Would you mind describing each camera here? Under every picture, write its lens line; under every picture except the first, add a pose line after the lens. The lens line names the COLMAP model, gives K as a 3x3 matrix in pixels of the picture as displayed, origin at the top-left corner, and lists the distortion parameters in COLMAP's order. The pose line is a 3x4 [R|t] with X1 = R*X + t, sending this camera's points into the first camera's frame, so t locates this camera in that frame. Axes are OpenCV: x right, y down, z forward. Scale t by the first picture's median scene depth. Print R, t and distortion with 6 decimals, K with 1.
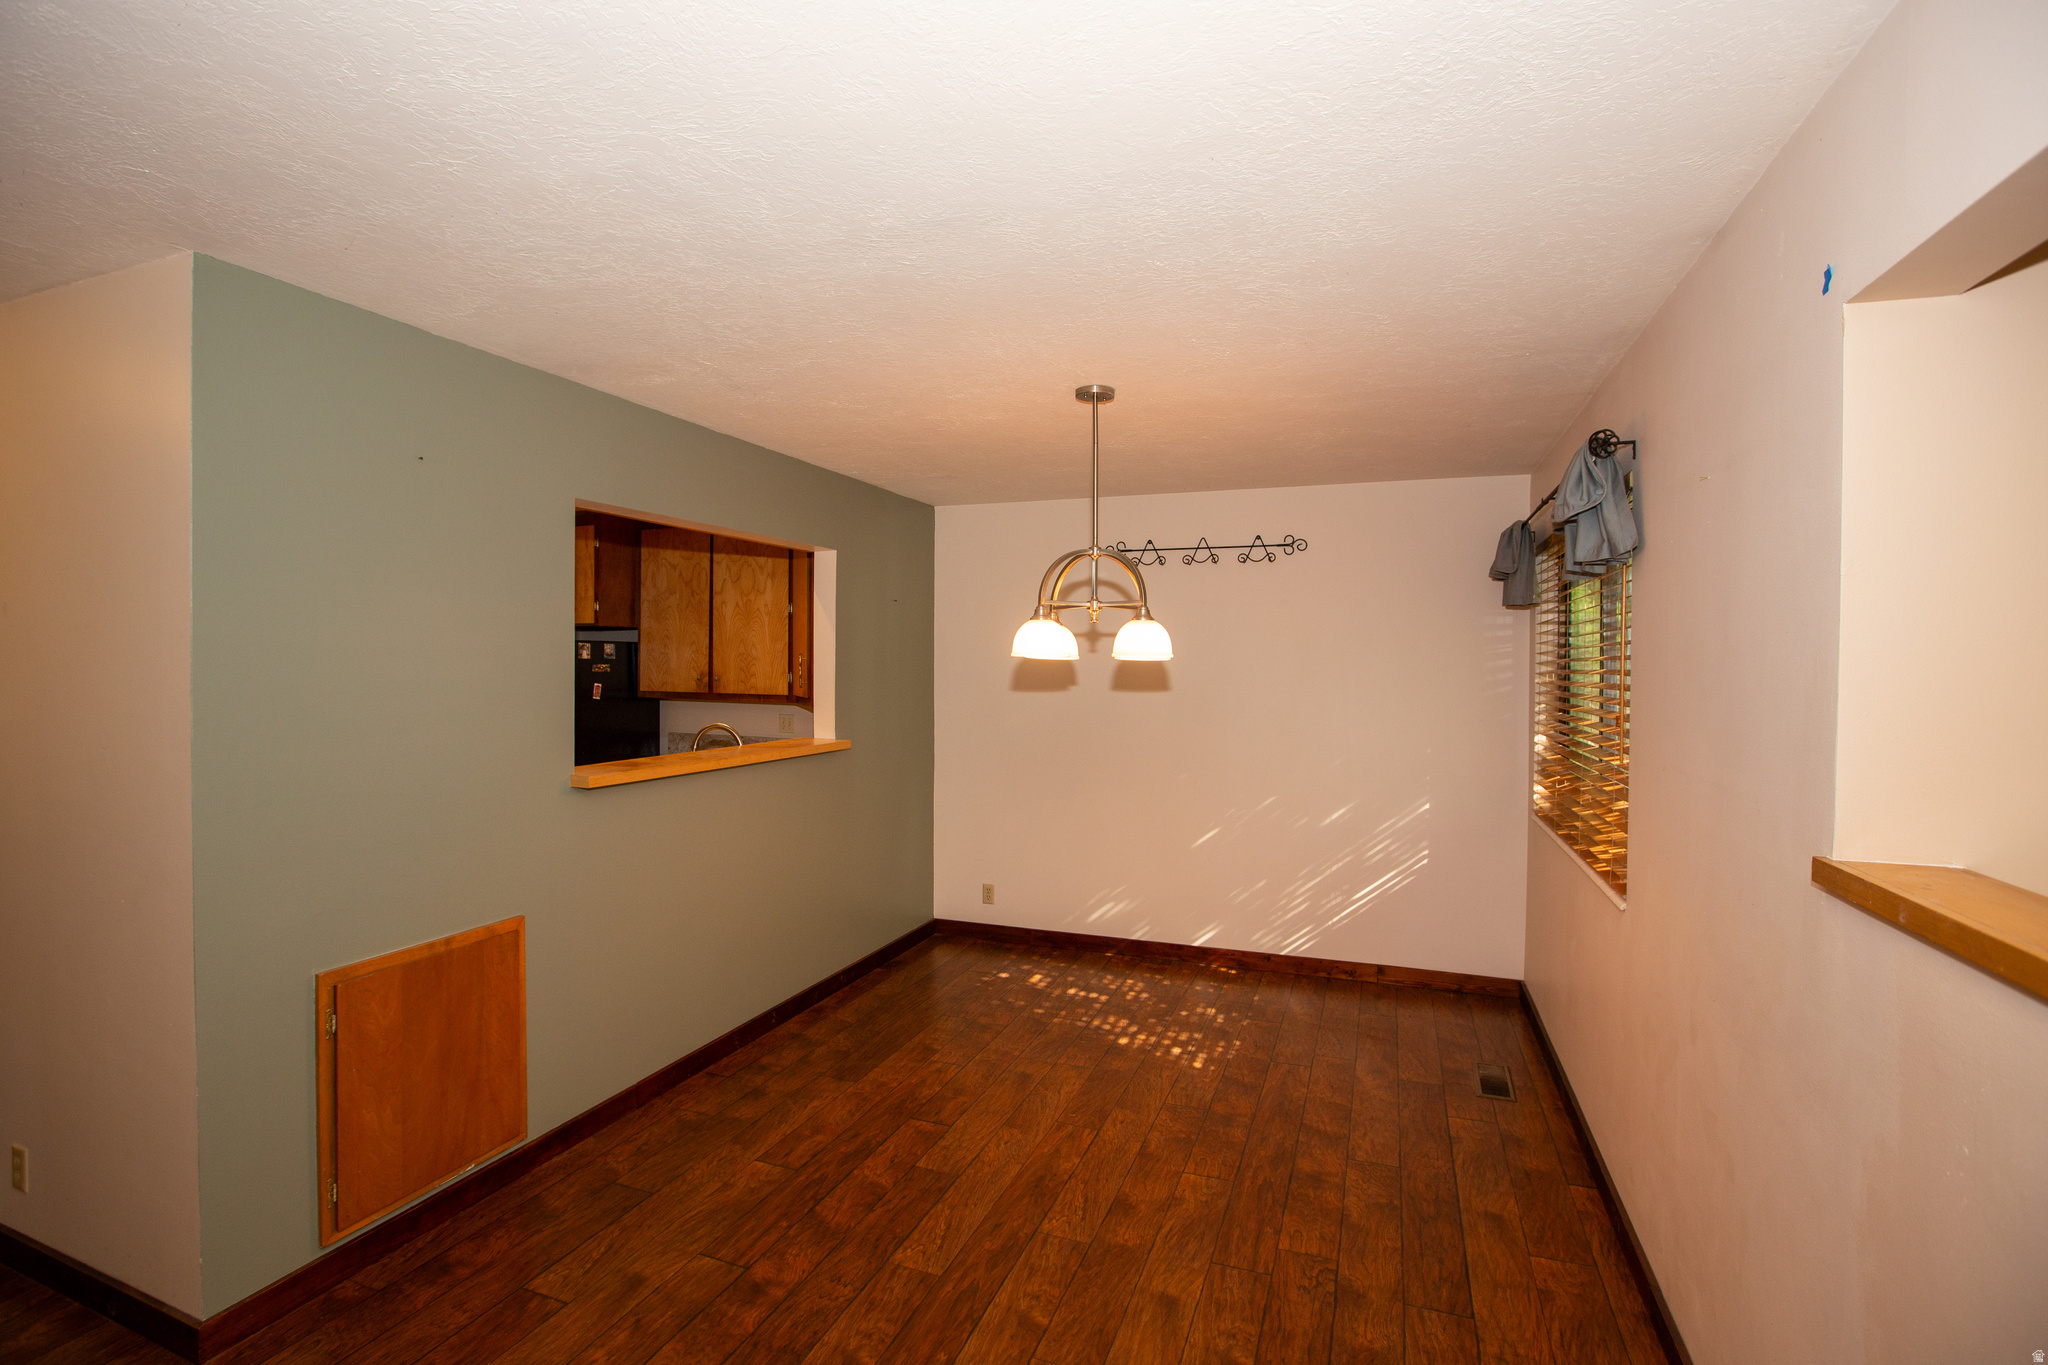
lens RADIAL K [[945.2, 0, 1004.6], [0, 945.2, 675.0], [0, 0, 1]] dist [-0.052843, 0.018434]
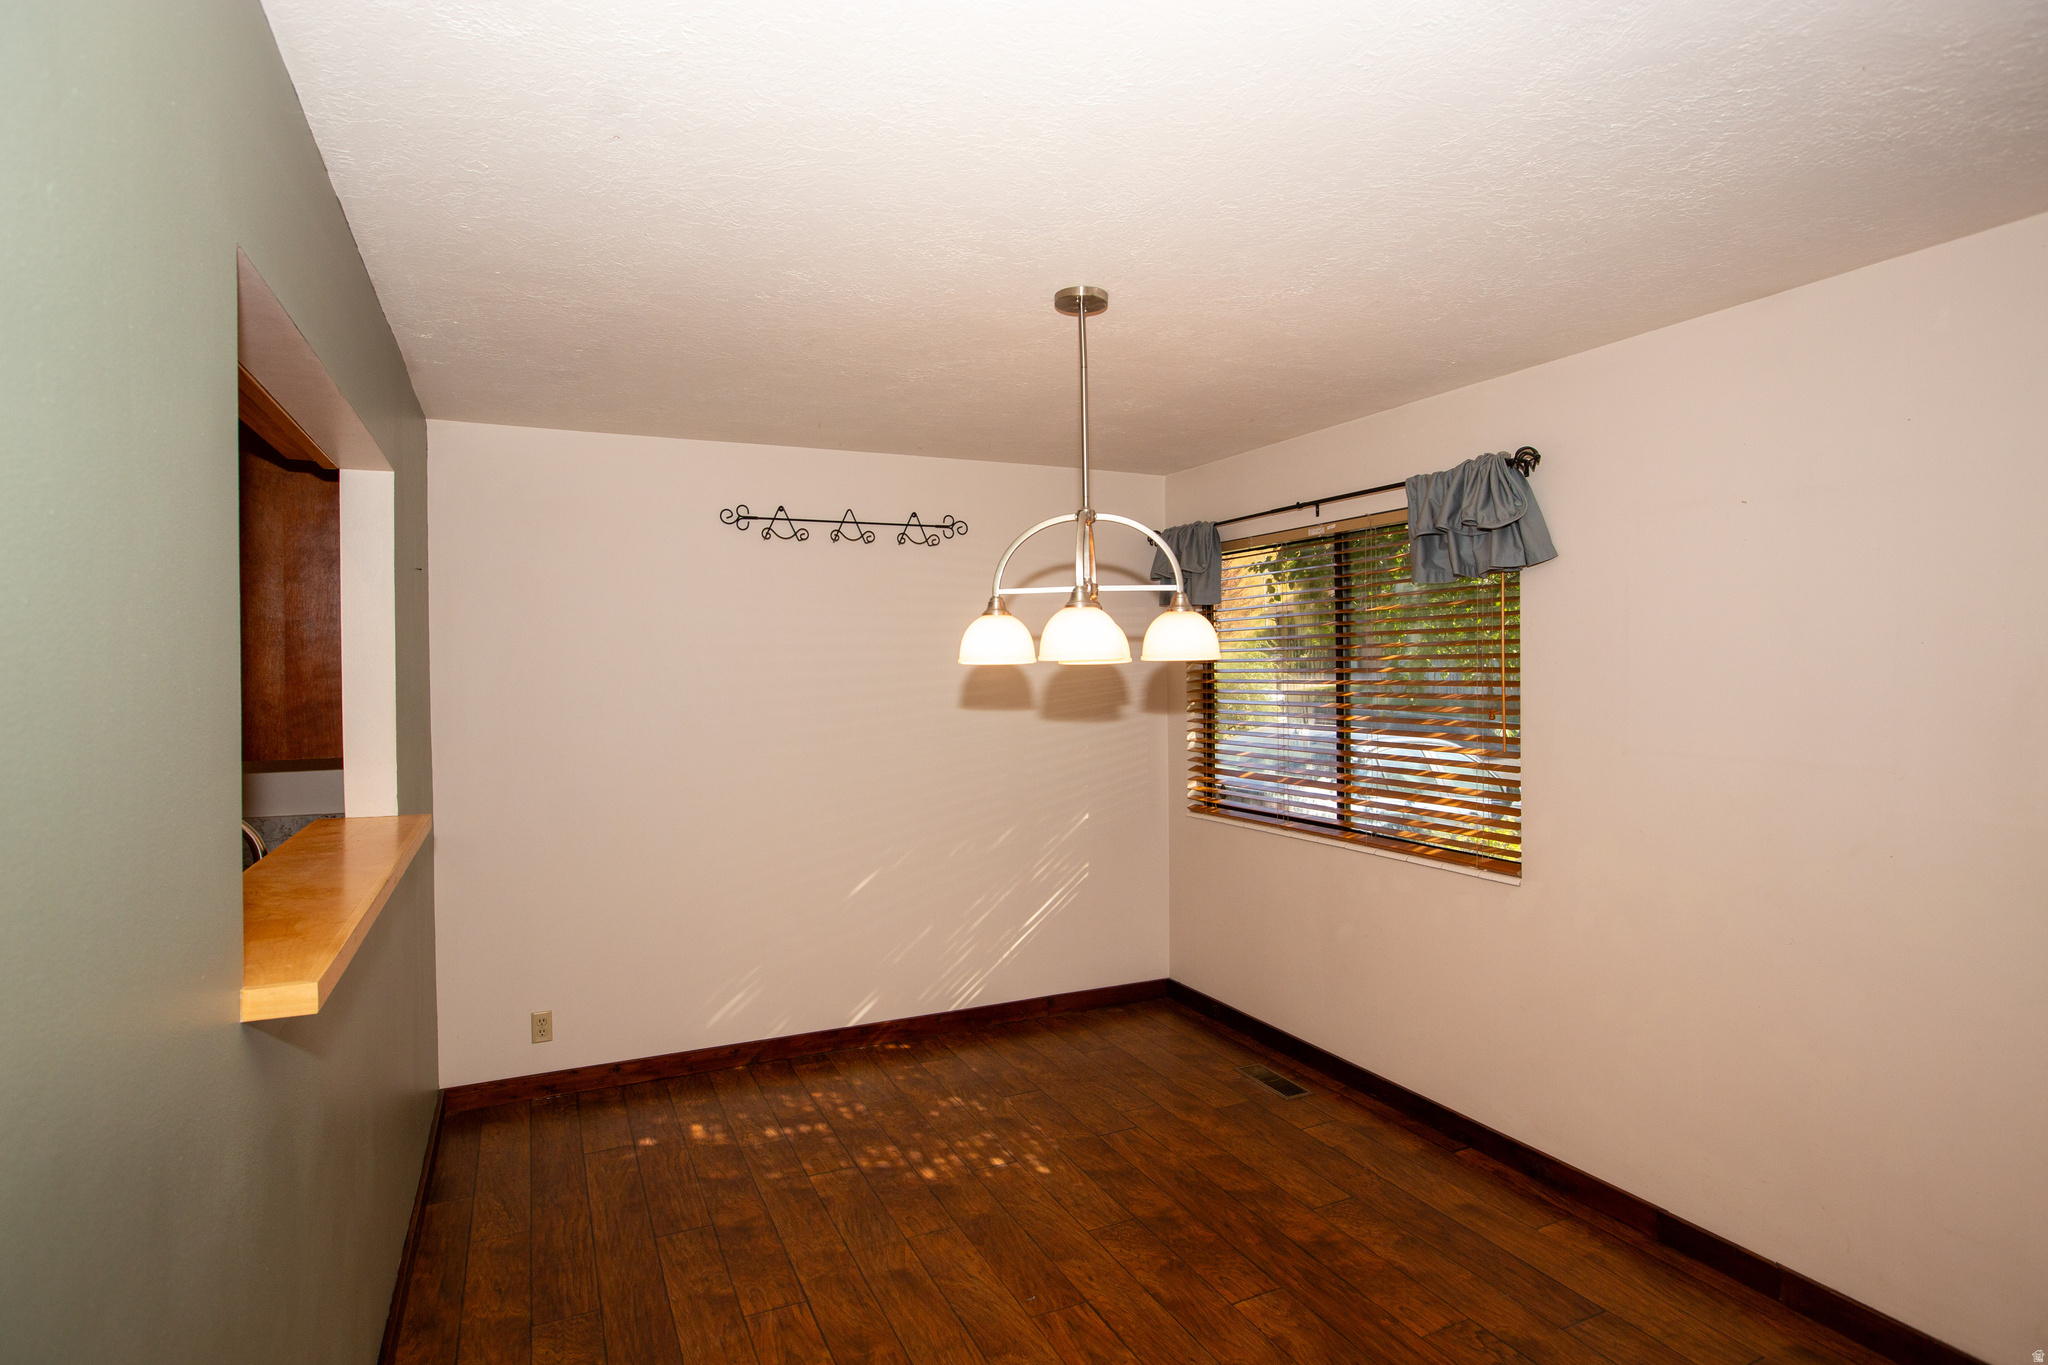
lens RADIAL K [[1036.5, 0, 1058.9], [0, 1036.5, 666.5], [0, 0, 1]] dist [-0.058142, 0.035597]
pose [[0.695633, -0.012588, 0.718287, -0.354781], [0.021445, 0.999765, -0.003248, -0.008229], [-0.718077, 0.017663, 0.695740, 0.328063]]
